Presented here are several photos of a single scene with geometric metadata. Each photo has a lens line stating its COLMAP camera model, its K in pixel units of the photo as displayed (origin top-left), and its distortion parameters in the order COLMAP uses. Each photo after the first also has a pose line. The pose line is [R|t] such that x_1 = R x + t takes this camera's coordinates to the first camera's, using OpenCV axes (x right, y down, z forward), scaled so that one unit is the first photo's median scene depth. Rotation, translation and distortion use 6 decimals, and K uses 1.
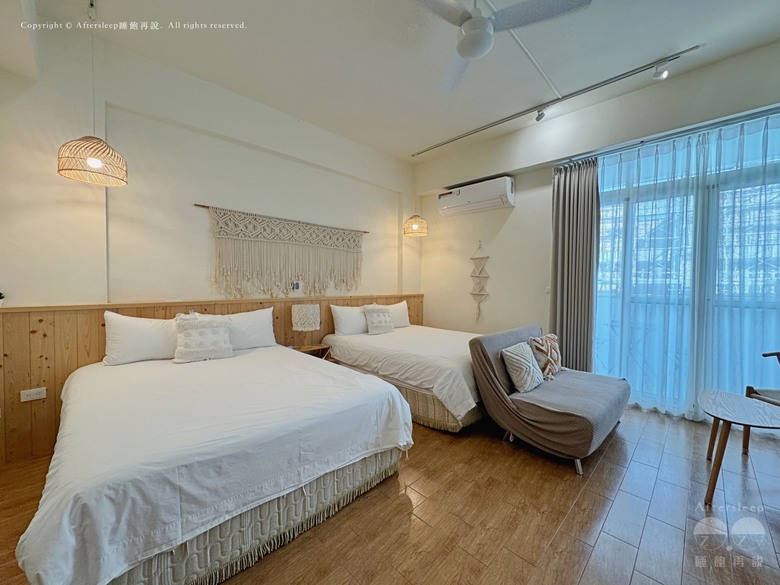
lens RADIAL K [[312.0, 0, 390.0], [0, 312.0, 292.5], [0, 0, 1]] dist [-0.000307, -0.000056]
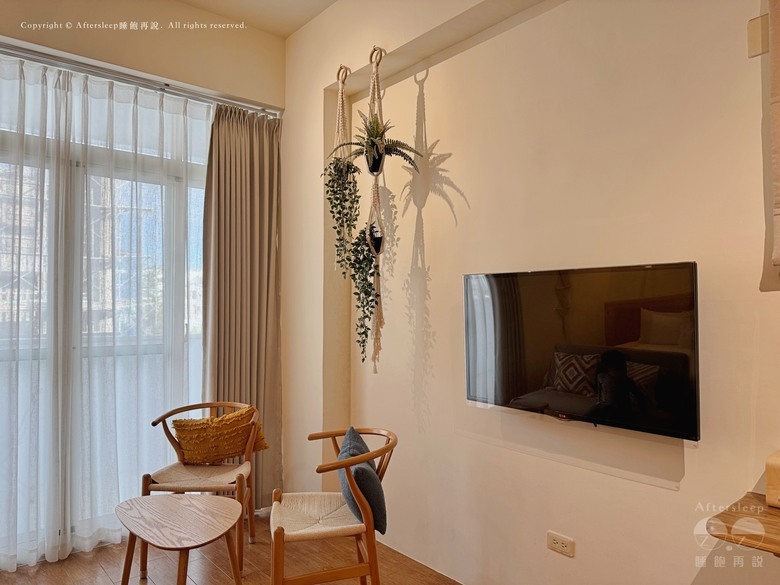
lens RADIAL K [[554.8, 0, 391.3], [0, 554.8, 295.6], [0, 0, 1]] dist [0.052525, -0.055768]
pose [[0.086127, 0.020263, 0.996078, -0.011880], [0.026848, 0.999383, -0.022651, -0.035080], [-0.995922, 0.028694, 0.085530, 0.283076]]
